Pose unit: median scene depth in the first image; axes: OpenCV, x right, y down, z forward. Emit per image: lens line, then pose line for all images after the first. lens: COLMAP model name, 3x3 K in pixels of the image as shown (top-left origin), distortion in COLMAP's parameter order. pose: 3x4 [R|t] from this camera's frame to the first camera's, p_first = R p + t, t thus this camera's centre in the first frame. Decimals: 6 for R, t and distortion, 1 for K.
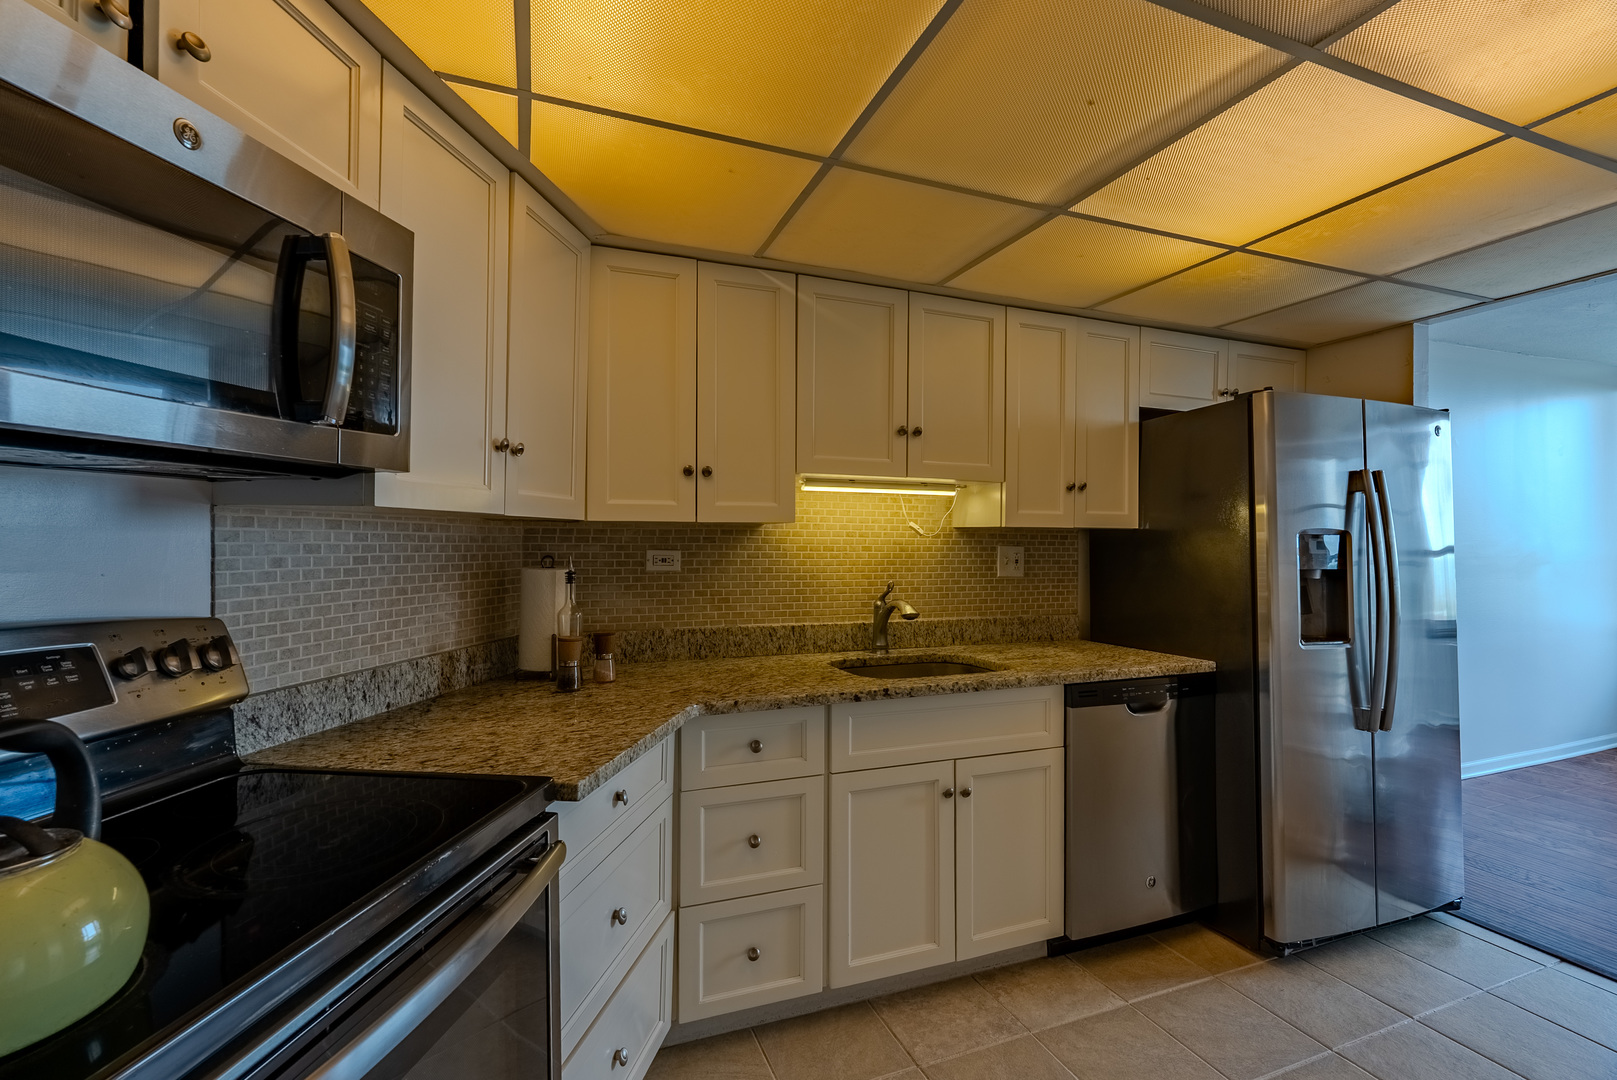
lens RADIAL K [[719.0, 0, 808.5], [0, 719.0, 540.0], [0, 0, 1]] dist [-0.001609, 0.000013]
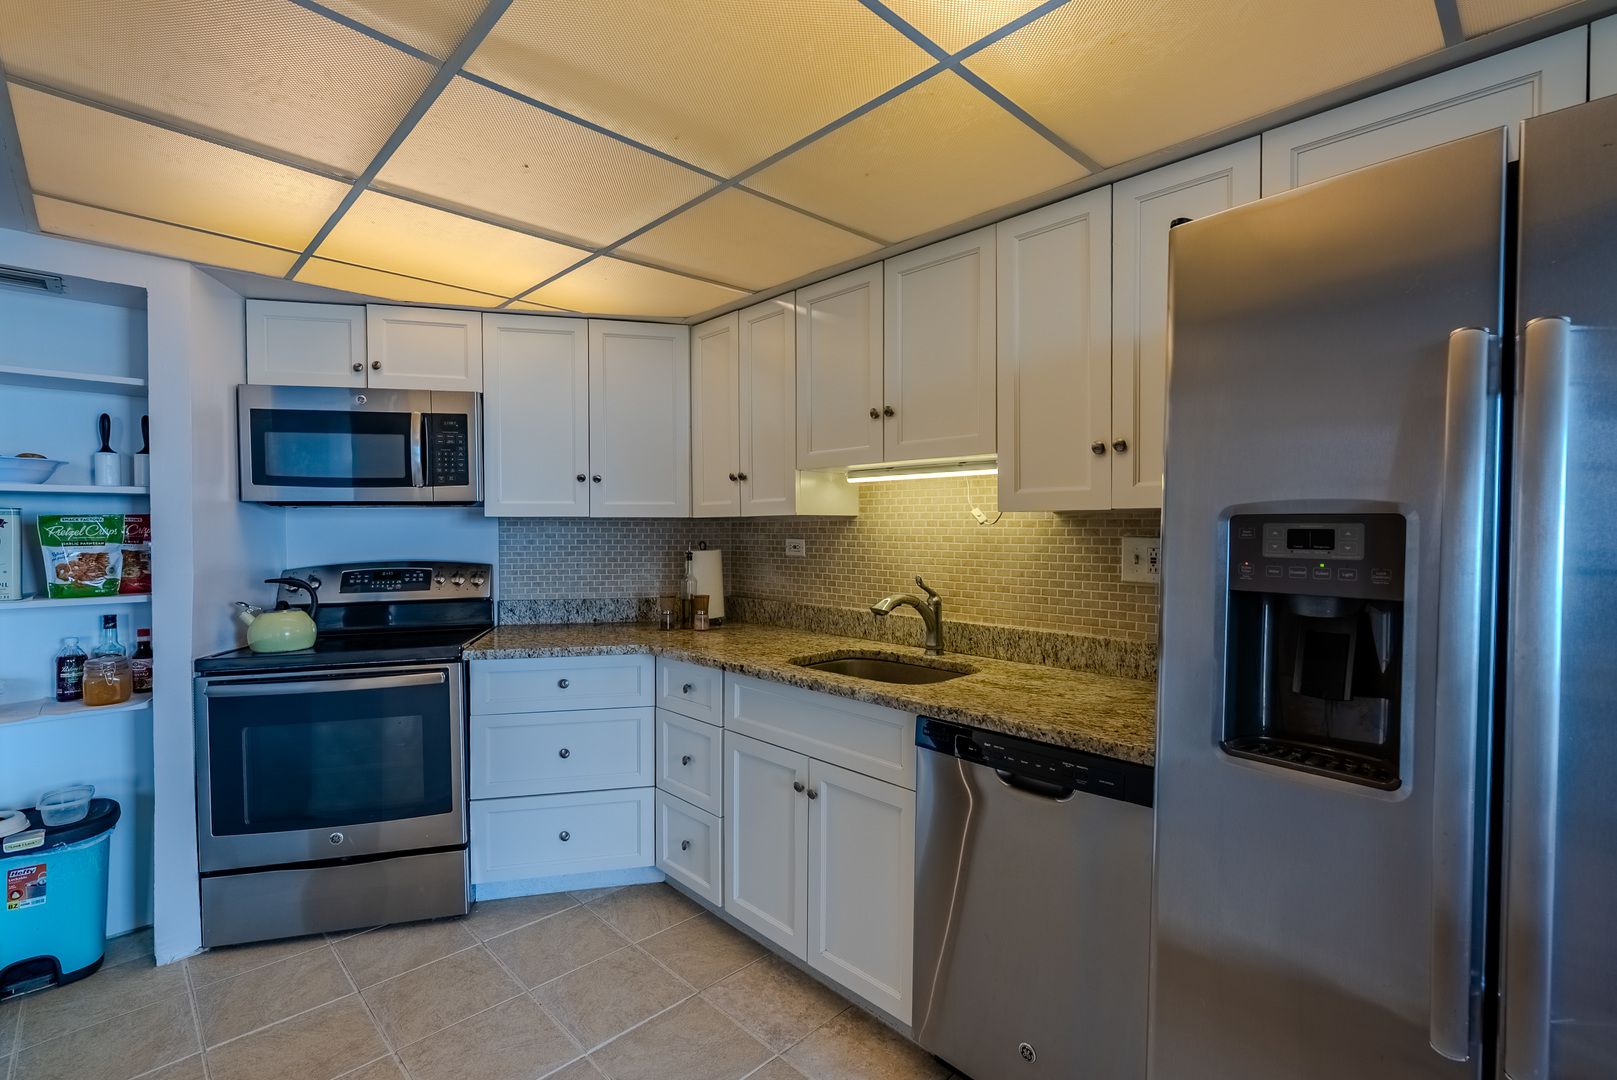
lens RADIAL K [[731.4, 0, 808.5], [0, 731.4, 540.0], [0, 0, 1]] dist [0.000580, 0.000146]
pose [[0.389035, 0.009342, -0.921176, 0.929447], [0.004674, 0.999916, 0.012115, 0.001237], [0.921211, -0.009019, 0.388959, 0.518395]]
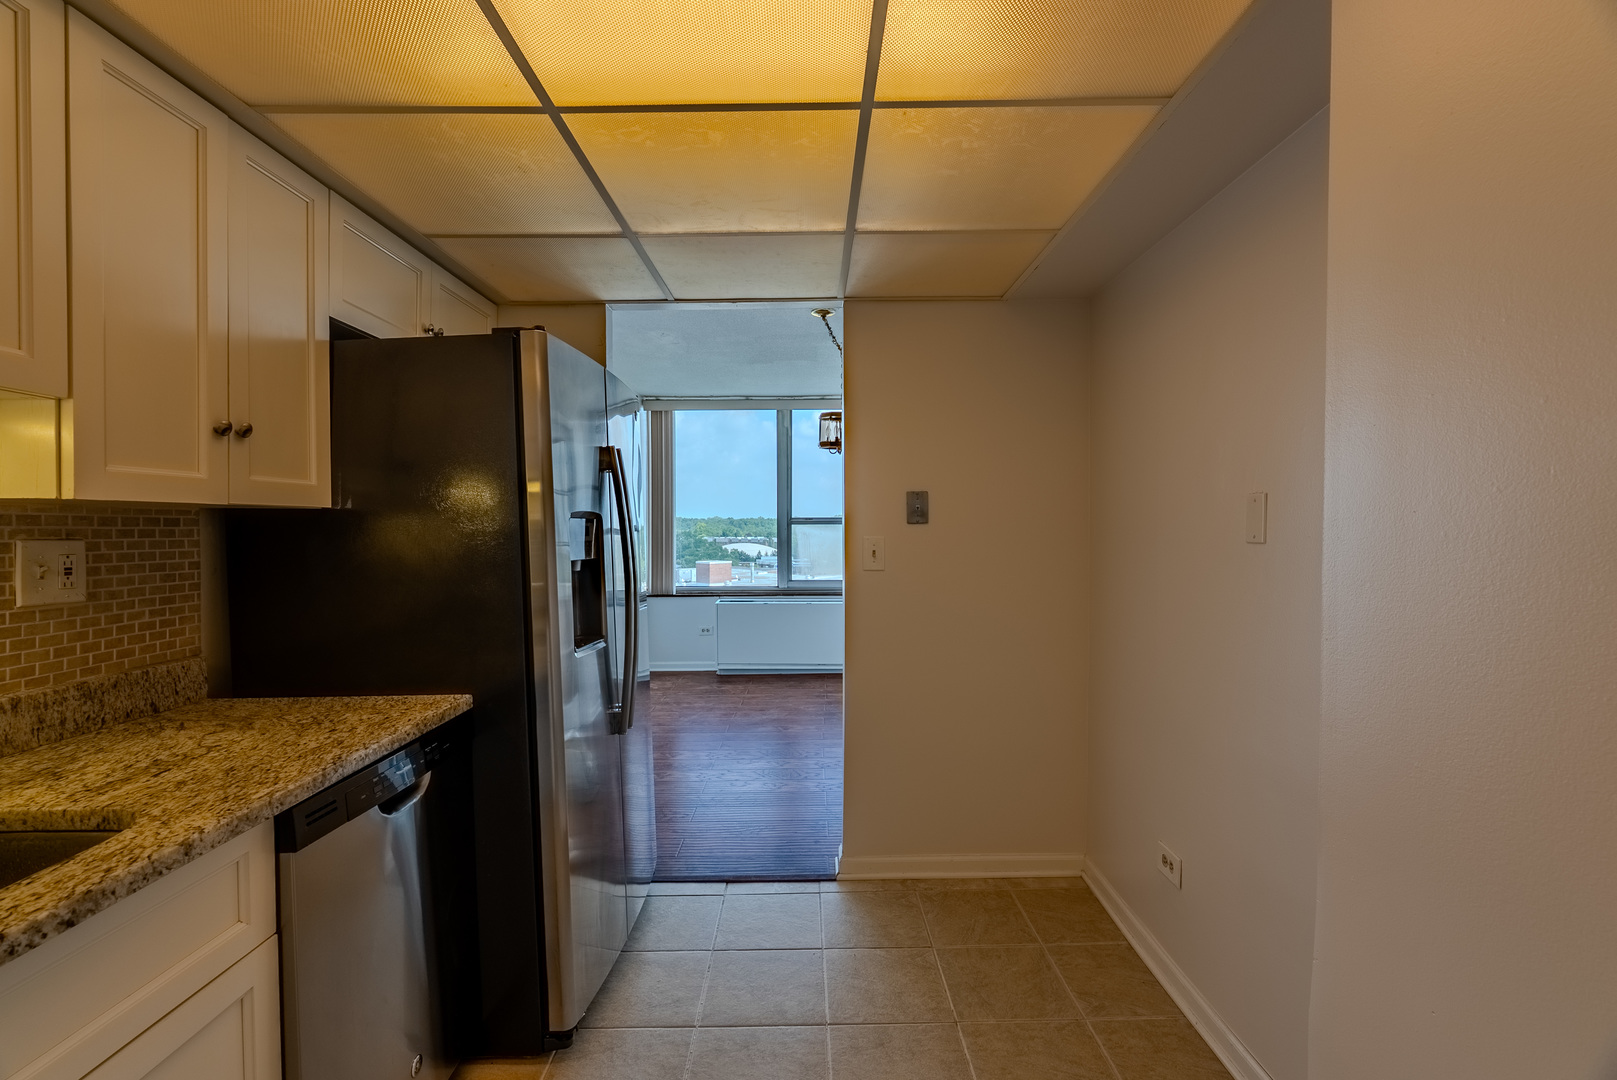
lens RADIAL K [[714.6, 0, 807.8], [0, 714.6, 538.5], [0, 0, 1]] dist [-0.002546, 0.000338]
pose [[0.363730, -0.023457, 0.931209, 0.024686], [0.005303, 0.999719, 0.023112, -0.001512], [-0.931489, -0.003469, 0.363752, 0.415707]]
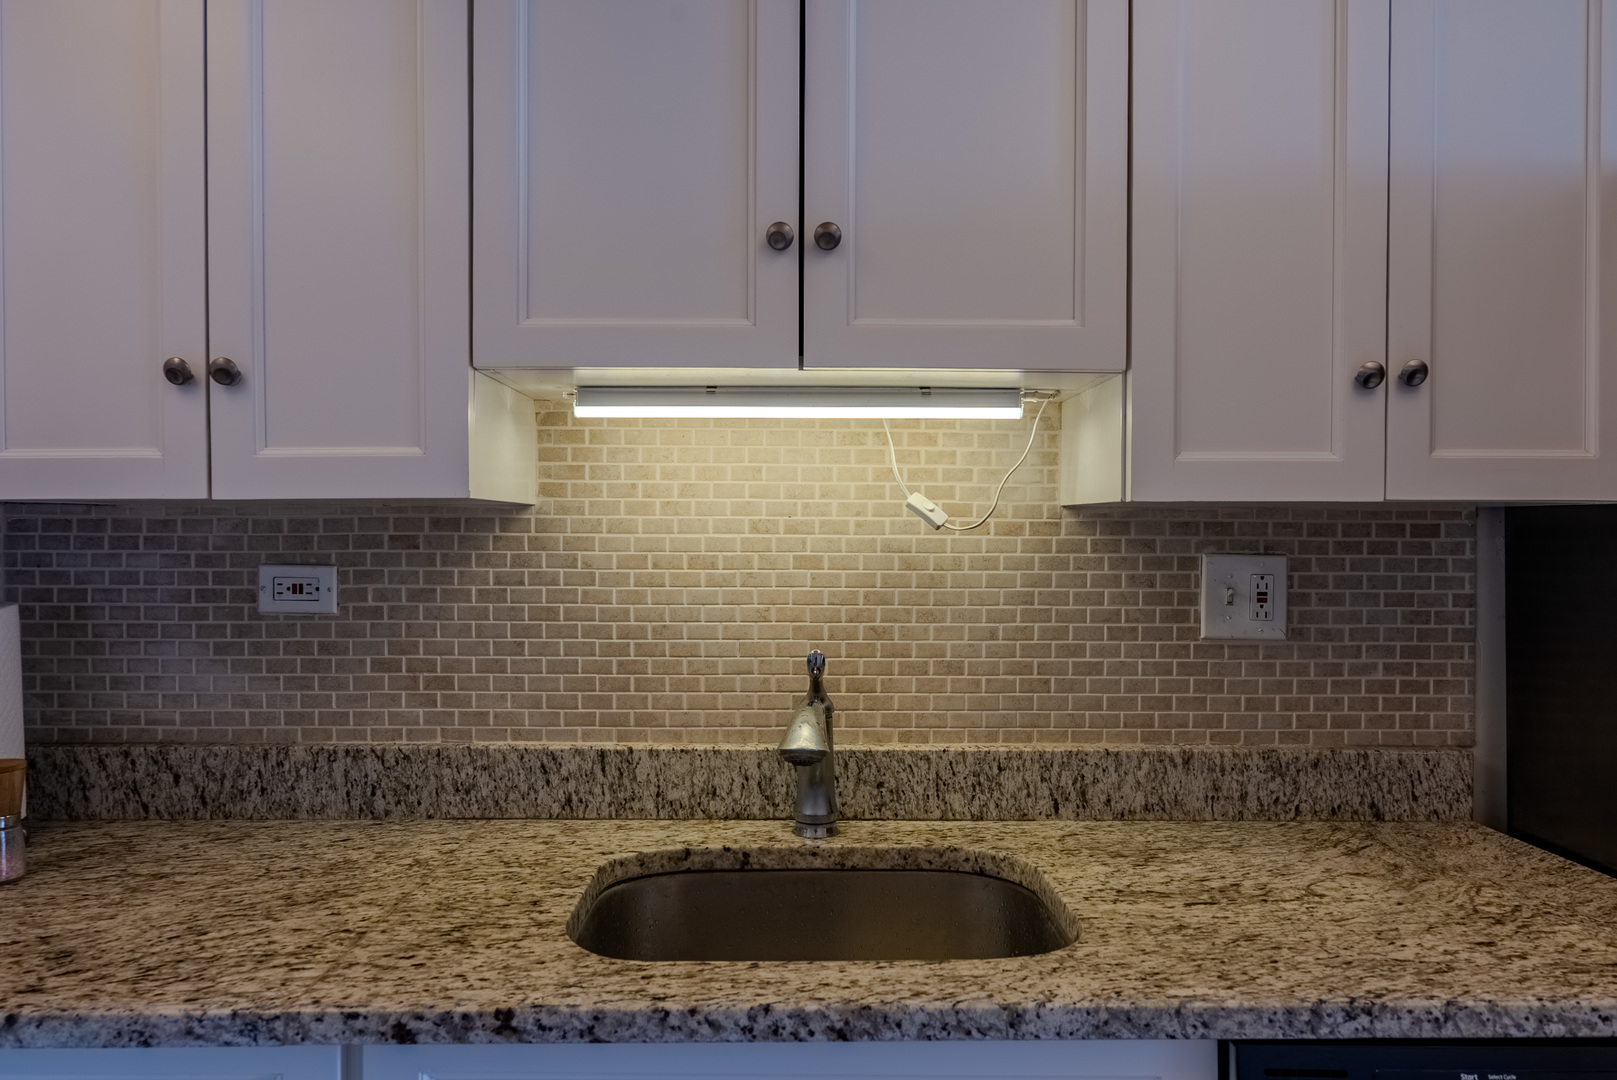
lens RADIAL K [[1101.6, 0, 808.5], [0, 1101.6, 540.0], [0, 0, 1]] dist [-0.001698, 0.003782]
pose [[0.934539, -0.002790, -0.355849, 0.321683], [0.004100, 0.999987, 0.002927, -0.002233], [0.355836, -0.004195, 0.934539, 0.465378]]
